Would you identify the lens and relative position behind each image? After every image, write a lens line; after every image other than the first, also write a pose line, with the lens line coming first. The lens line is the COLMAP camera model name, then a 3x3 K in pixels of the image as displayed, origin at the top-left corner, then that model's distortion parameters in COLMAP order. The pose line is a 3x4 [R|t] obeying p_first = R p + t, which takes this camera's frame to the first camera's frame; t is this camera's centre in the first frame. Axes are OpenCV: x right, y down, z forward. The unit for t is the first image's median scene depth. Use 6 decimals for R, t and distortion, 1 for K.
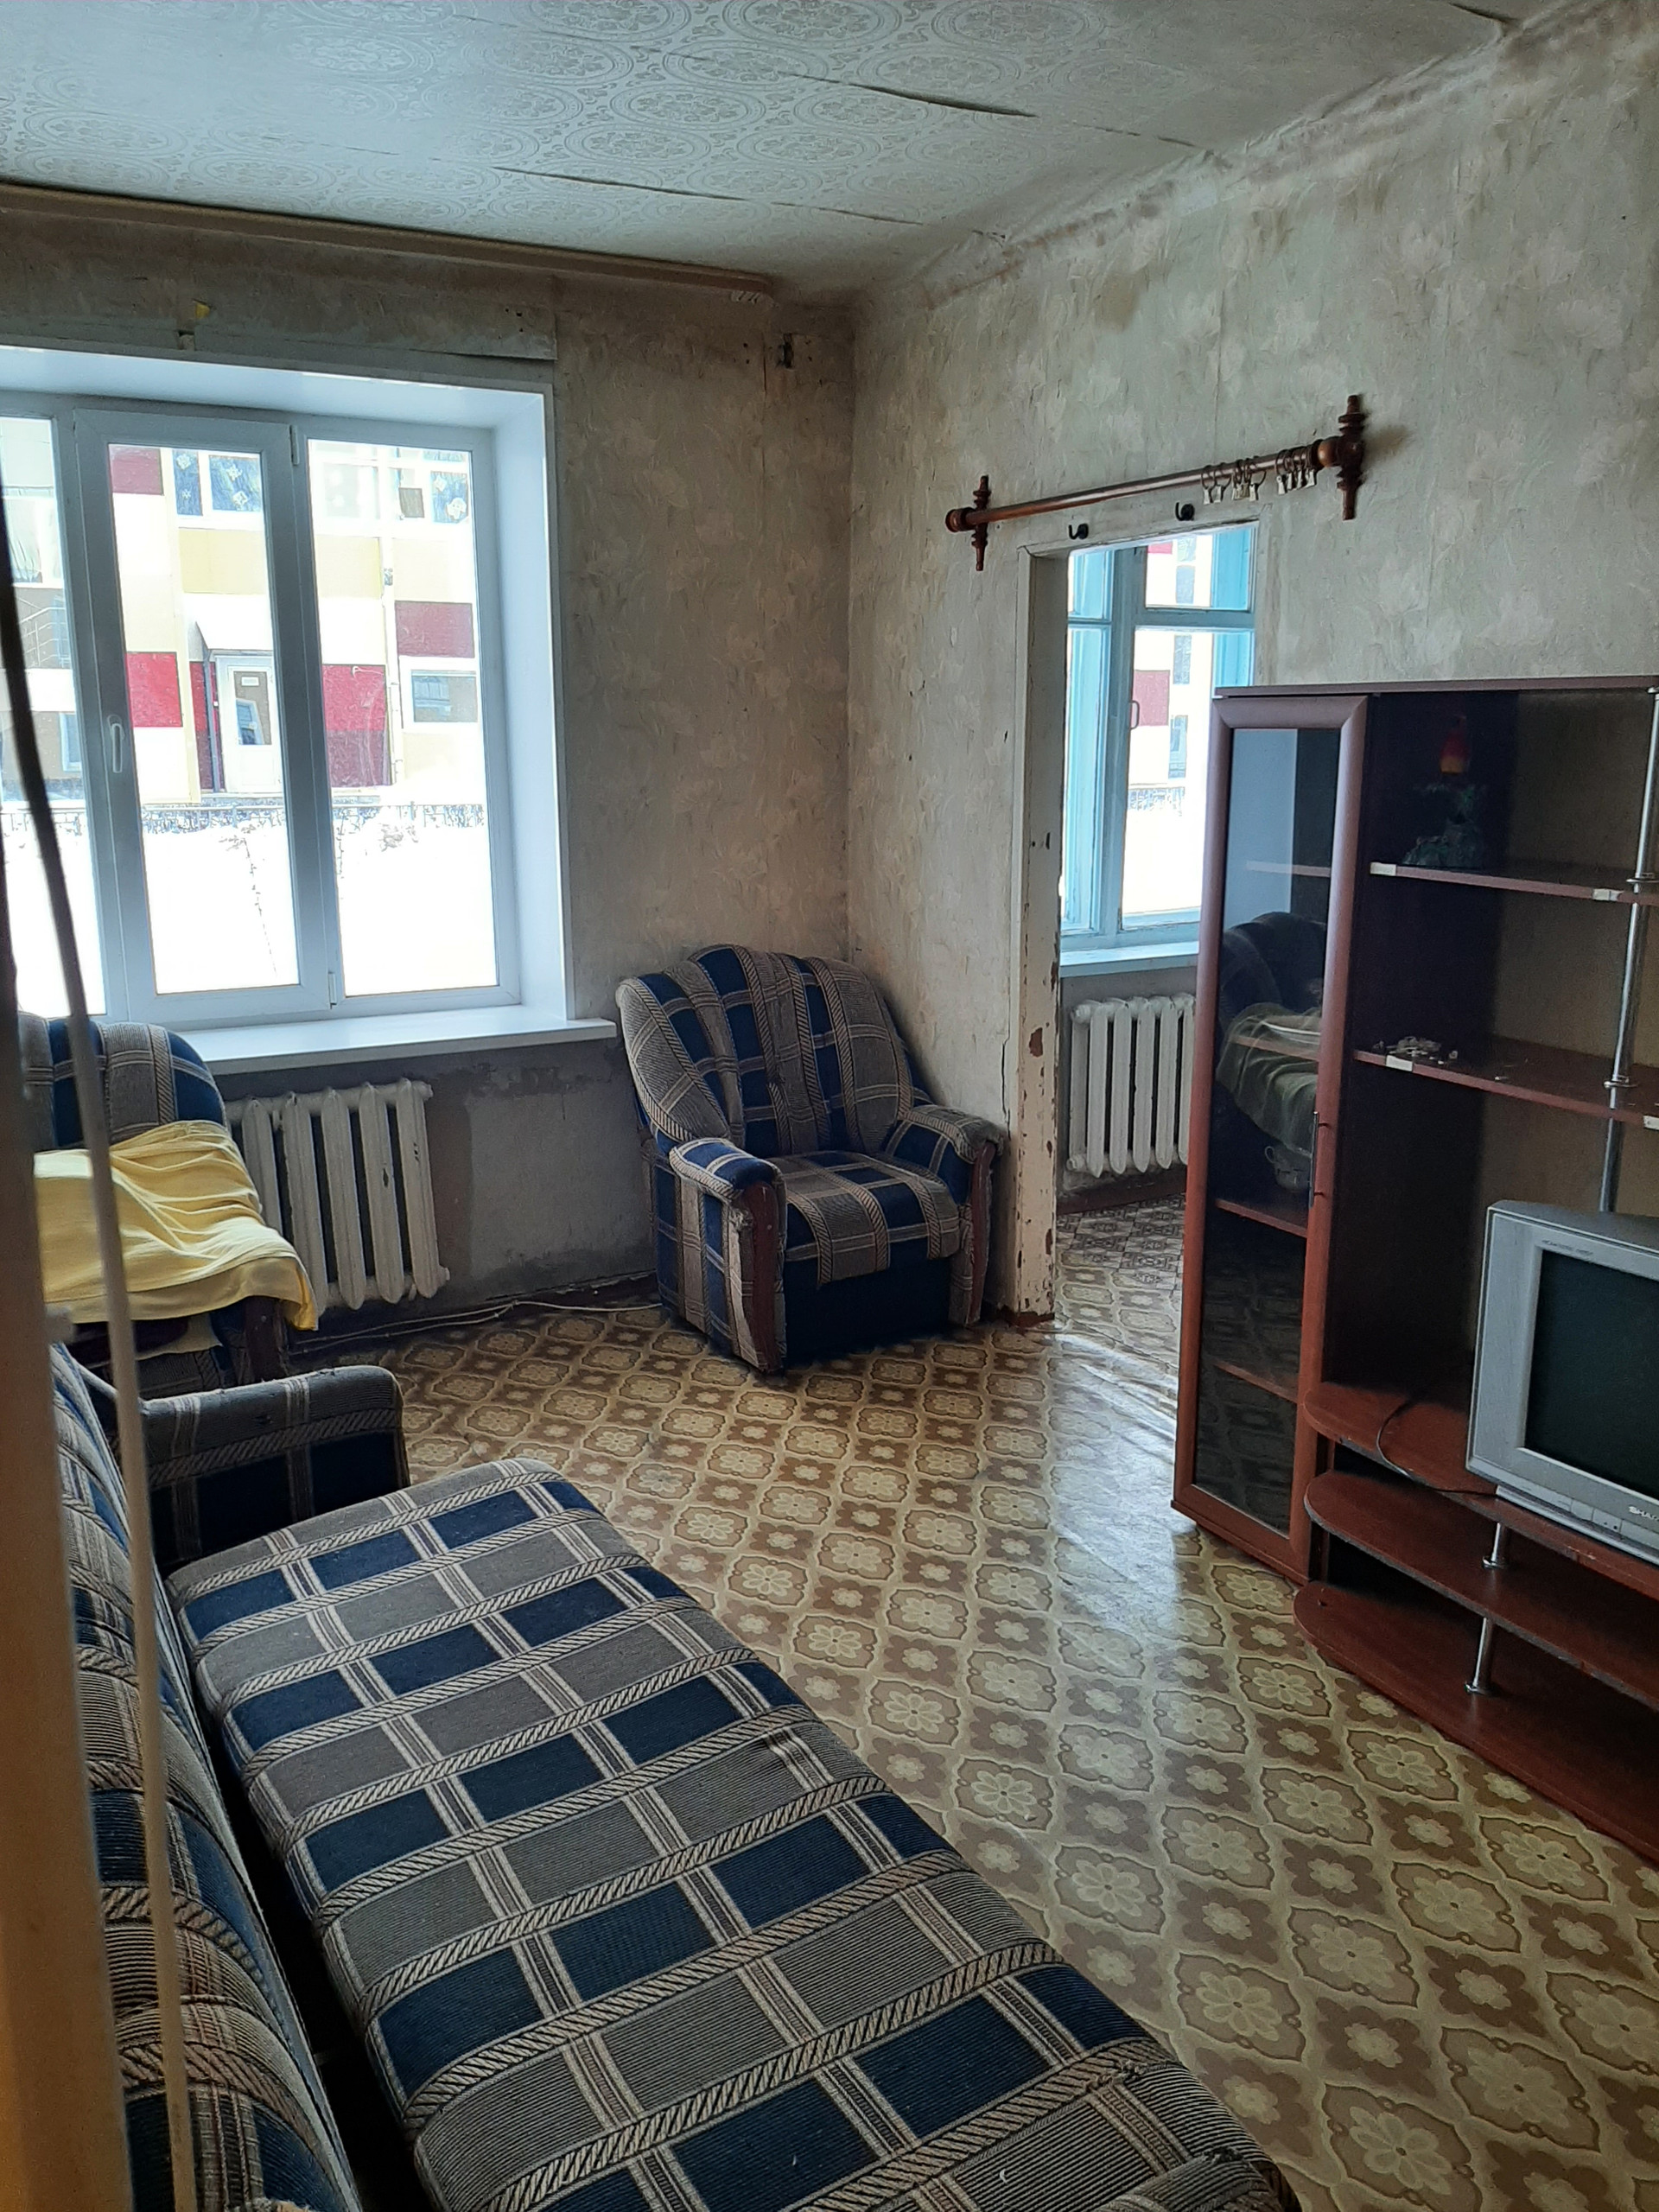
lens RADIAL K [[1681.8, 0, 824.3], [0, 1681.8, 1119.9], [0, 0, 1]] dist [-0.005652, -0.047167]
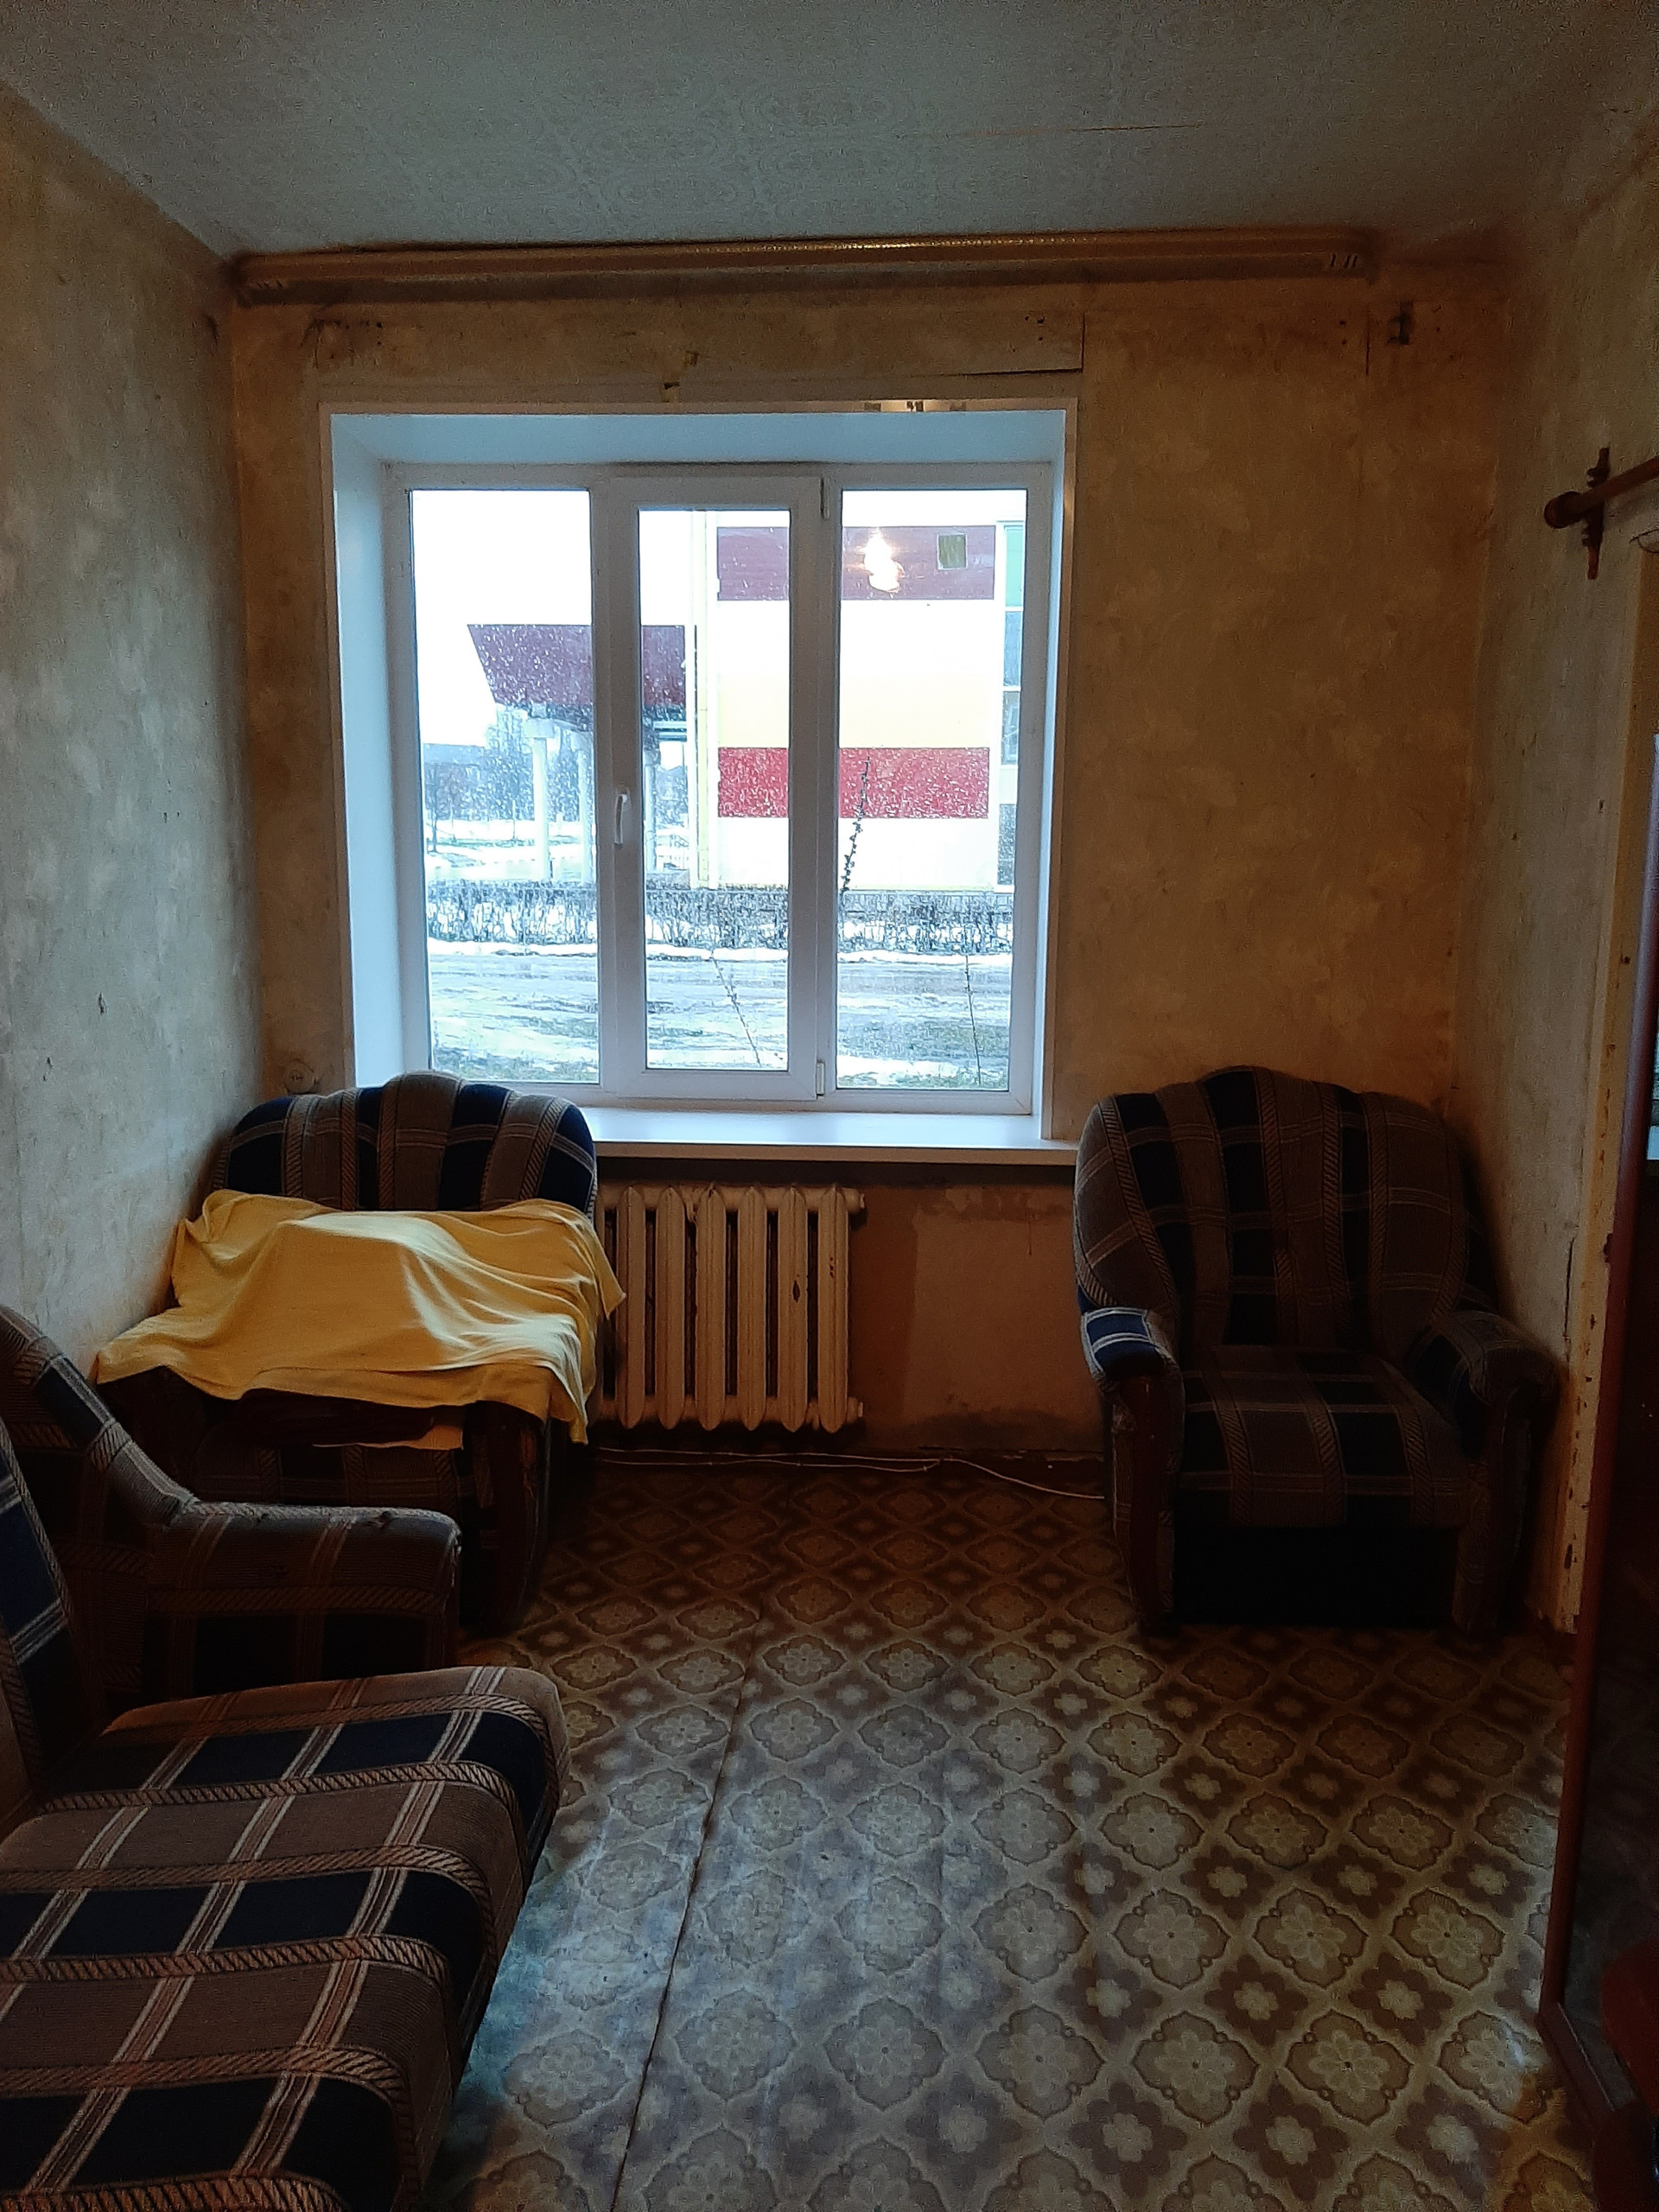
lens RADIAL K [[1681.8, 0, 824.9], [0, 1681.8, 1085.8], [0, 0, 1]] dist [-0.005652, -0.047167]
pose [[0.826970, 0.095326, -0.554106, 0.234735], [-0.133894, 0.990559, -0.029416, -0.048816], [0.546070, 0.098517, 0.831926, 0.251235]]
